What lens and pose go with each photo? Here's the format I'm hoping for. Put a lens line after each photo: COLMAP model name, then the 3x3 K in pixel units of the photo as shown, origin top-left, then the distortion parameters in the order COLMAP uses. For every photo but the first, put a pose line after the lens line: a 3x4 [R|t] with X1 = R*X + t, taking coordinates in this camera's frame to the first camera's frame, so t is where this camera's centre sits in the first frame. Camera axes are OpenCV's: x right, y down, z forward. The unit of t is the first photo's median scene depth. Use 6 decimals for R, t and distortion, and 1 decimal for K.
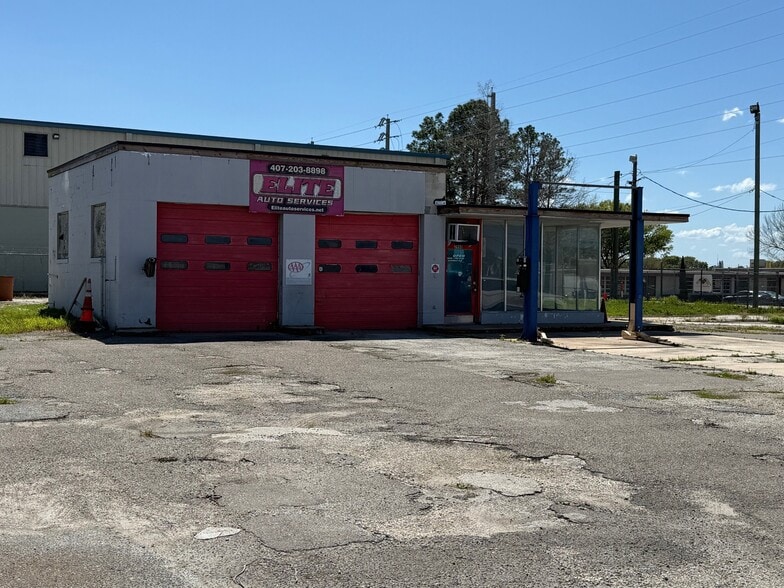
lens RADIAL K [[1074.3, 0, 384.8], [0, 1074.3, 294.3], [0, 0, 1]] dist [0.151381, 0.000000]
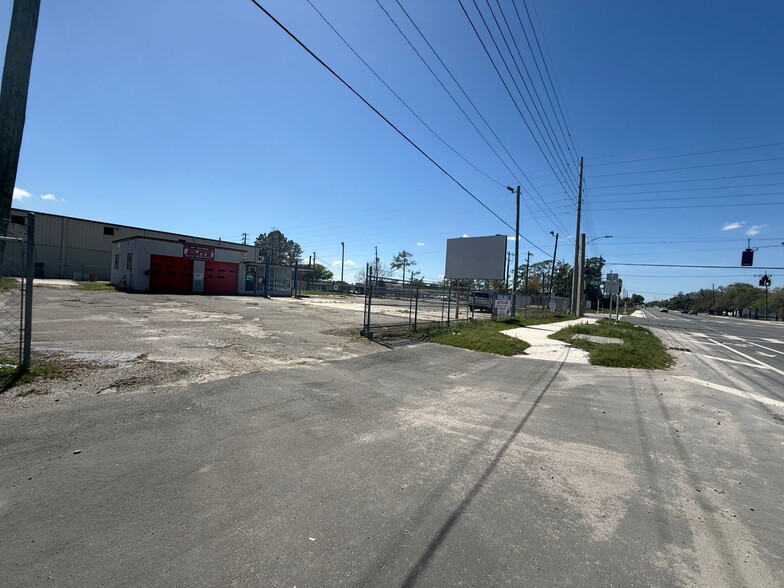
lens RADIAL K [[318.4, 0, 390.6], [0, 318.4, 292.3], [0, 0, 1]] dist [0.008523, 0.001594]
pose [[0.915098, 0.037854, 0.401451, 0.078666], [-0.039147, 0.999221, -0.004983, 0.010865], [-0.401326, -0.011156, 0.915867, -0.226316]]
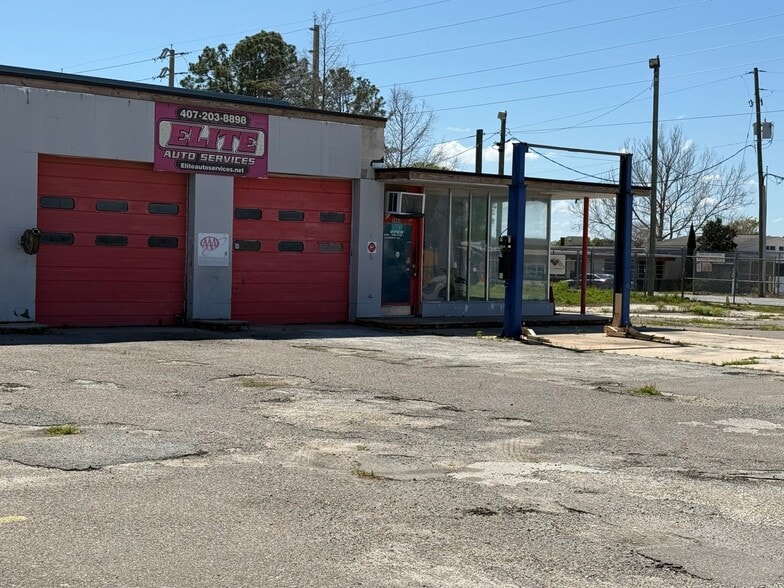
lens RADIAL K [[1327.8, 0, 394.2], [0, 1327.8, 292.7], [0, 0, 1]] dist [0.175672, 0.000000]
pose [[0.976673, 0.007290, 0.214609, -0.156423], [-0.010494, 0.999850, 0.013794, -0.004325], [-0.214476, -0.015725, 0.976603, 0.034446]]
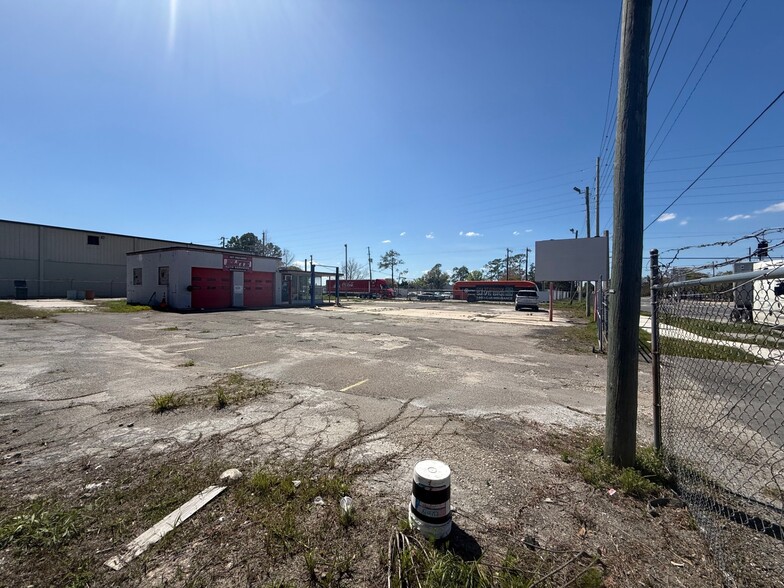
lens RADIAL K [[318.4, 0, 391.4], [0, 318.4, 292.1], [0, 0, 1]] dist [0.008523, 0.001594]
pose [[0.859565, -0.007849, 0.510965, -0.173170], [0.009567, 0.999954, -0.000733, -0.007668], [-0.510936, 0.005518, 0.859601, -0.059646]]
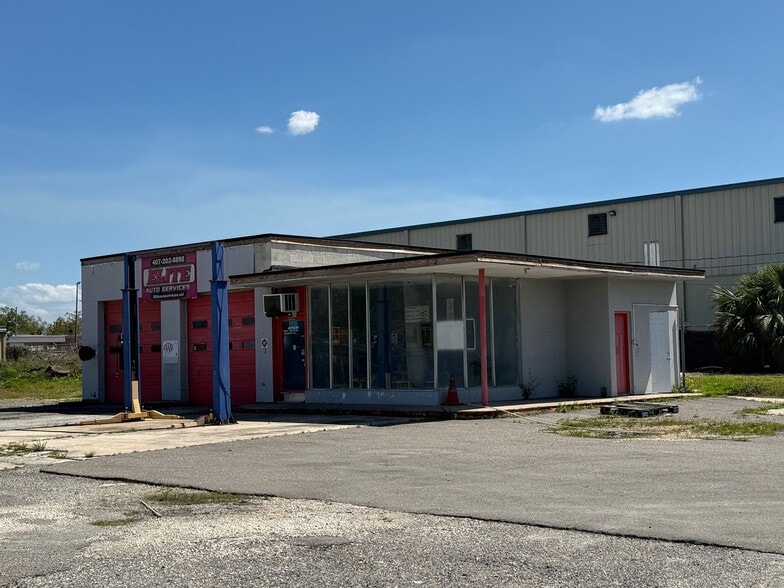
lens RADIAL K [[1074.3, 0, 390.1], [0, 1074.3, 295.6], [0, 0, 1]] dist [0.151381, 0.000000]
pose [[0.331217, -0.071068, -0.940874, 1.036996], [0.013614, 0.997416, -0.070547, 0.003001], [0.943456, 0.010557, 0.331328, 0.833009]]
